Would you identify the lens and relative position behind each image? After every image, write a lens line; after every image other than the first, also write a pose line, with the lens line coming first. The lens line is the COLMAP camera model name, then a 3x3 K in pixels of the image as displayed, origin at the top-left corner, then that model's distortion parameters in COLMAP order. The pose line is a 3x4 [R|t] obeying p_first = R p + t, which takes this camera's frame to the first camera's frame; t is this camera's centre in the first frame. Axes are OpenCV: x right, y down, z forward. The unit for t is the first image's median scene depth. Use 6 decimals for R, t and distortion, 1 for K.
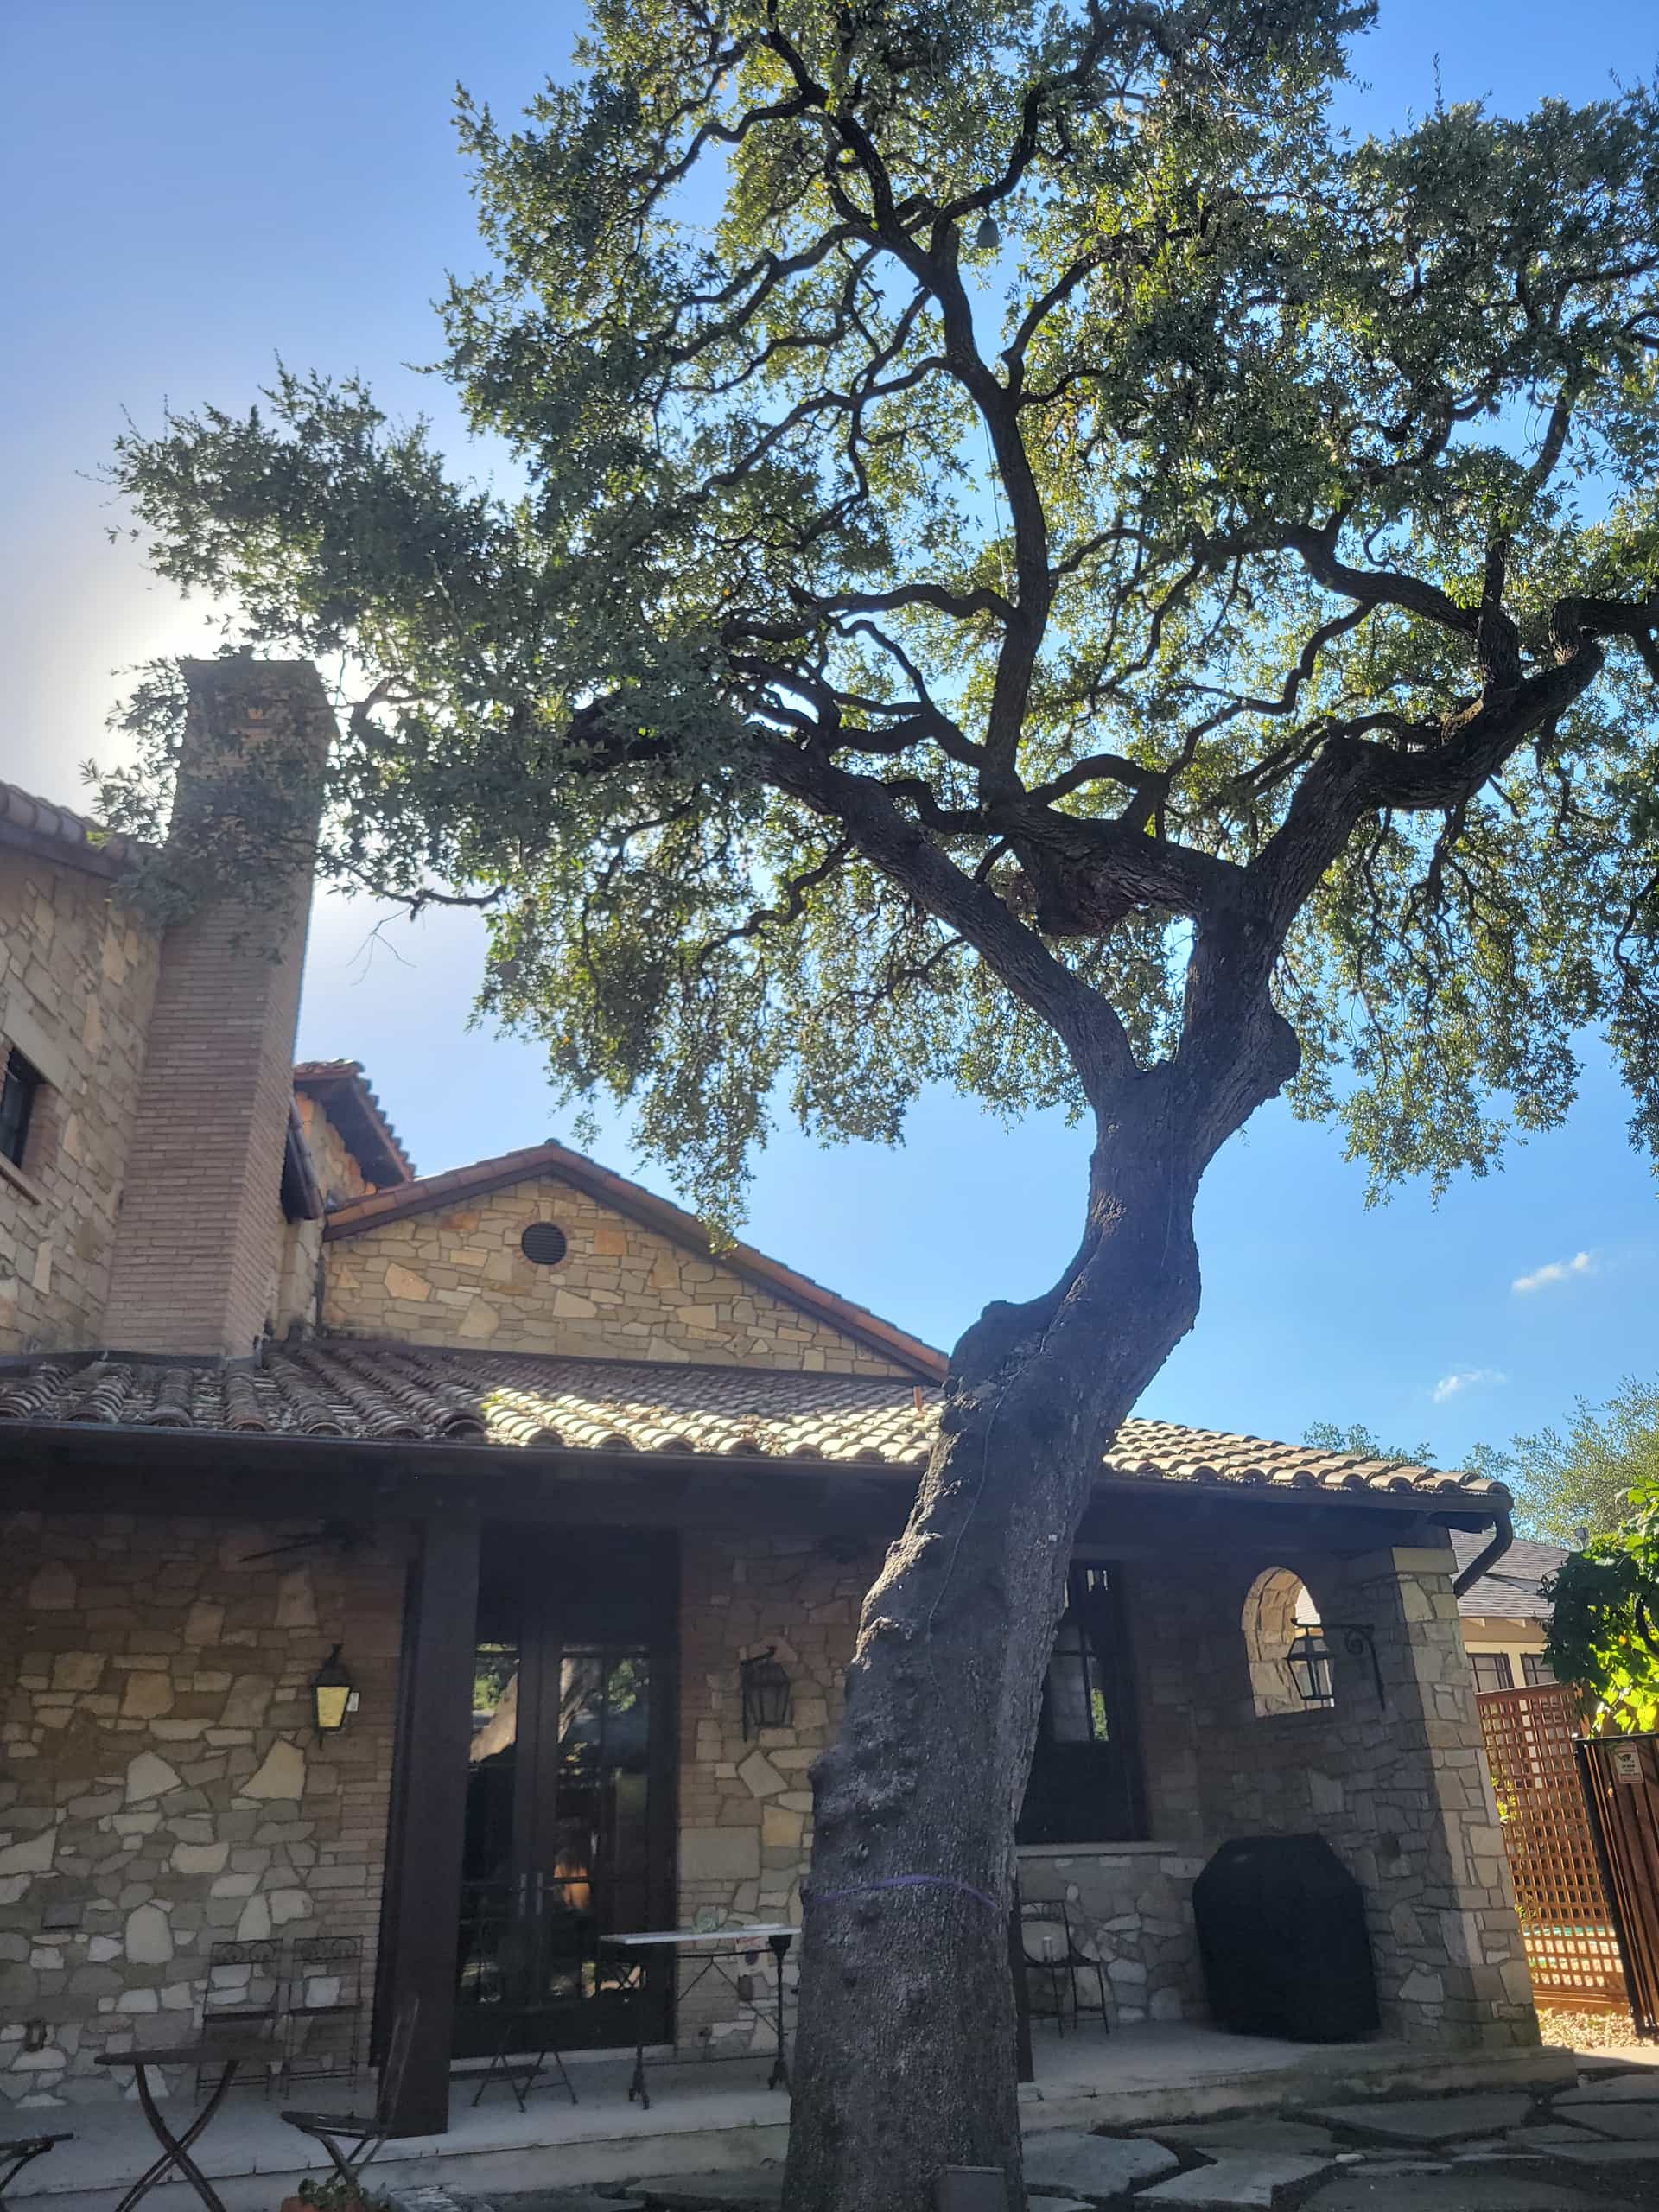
lens RADIAL K [[1654.3, 0, 827.3], [0, 1654.3, 1053.0], [0, 0, 1]] dist [-0.003971, 0.000707]
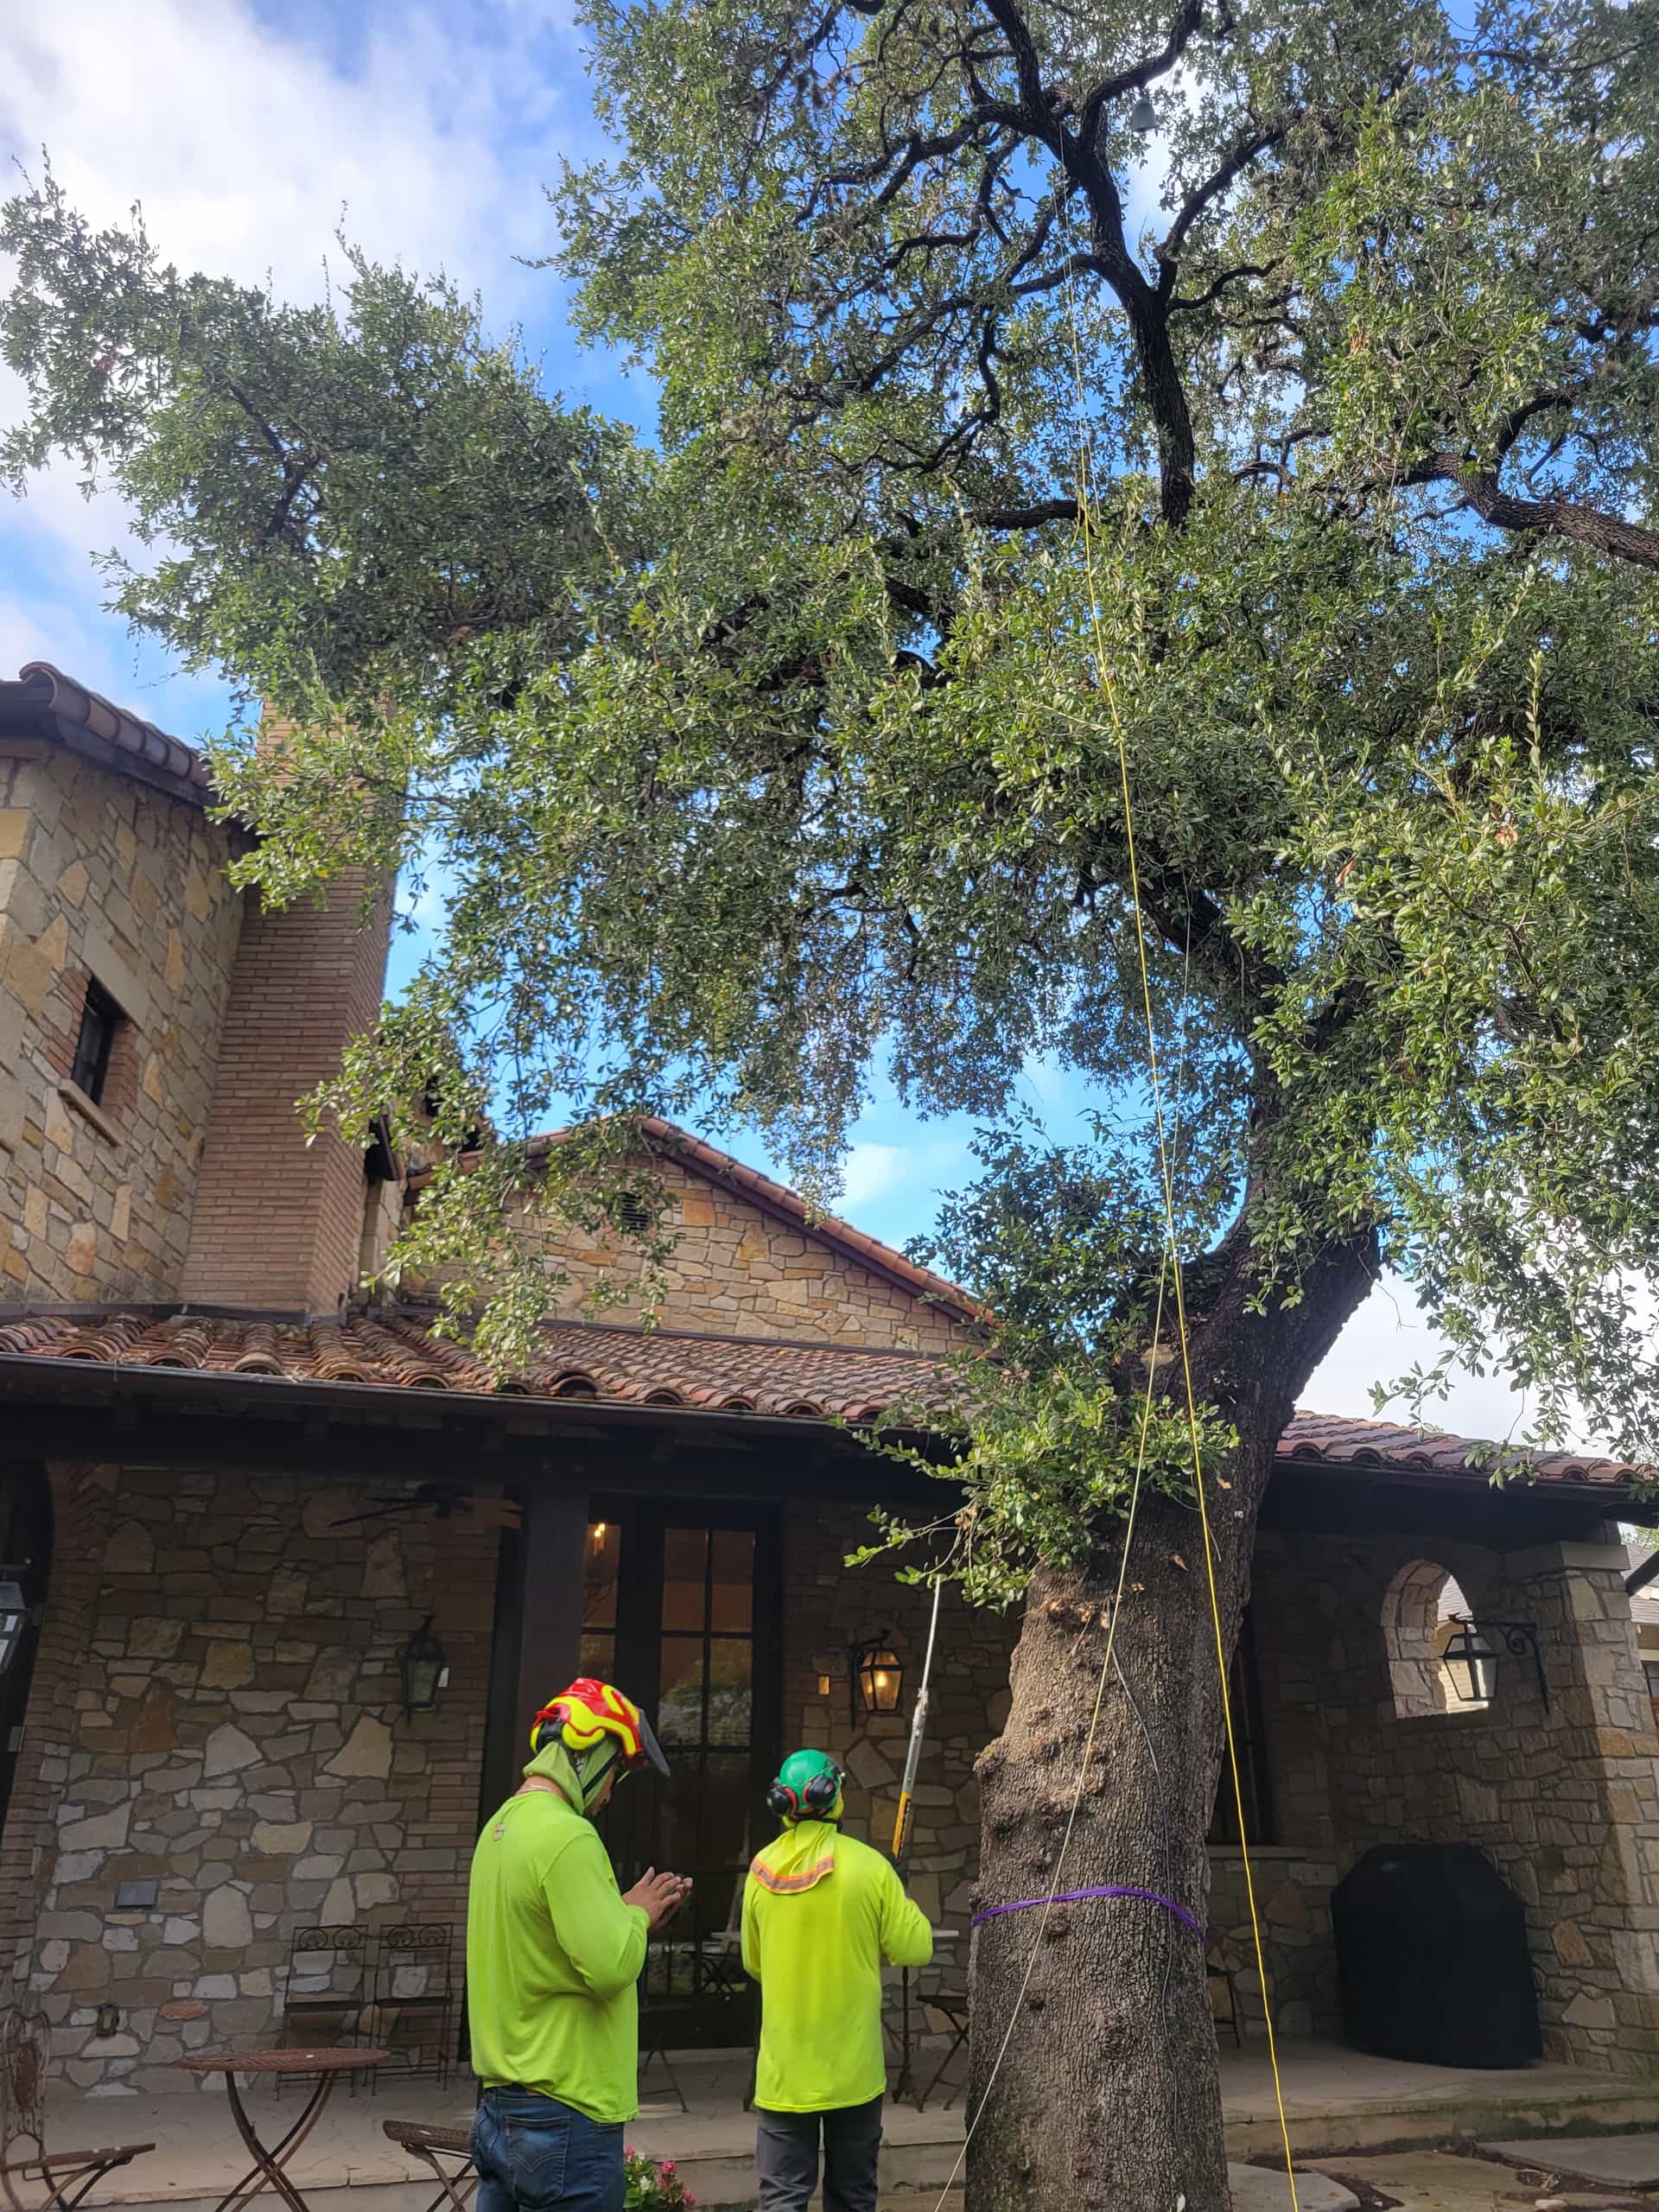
lens RADIAL K [[1597.7, 0, 829.5], [0, 1597.7, 1106.0], [0, 0, 1]] dist [0.005174, -0.005796]
pose [[0.999658, 0.019168, -0.017802, -0.054175], [-0.018766, 0.999571, 0.022491, 0.039987], [0.018225, -0.022150, 0.999589, 0.093981]]
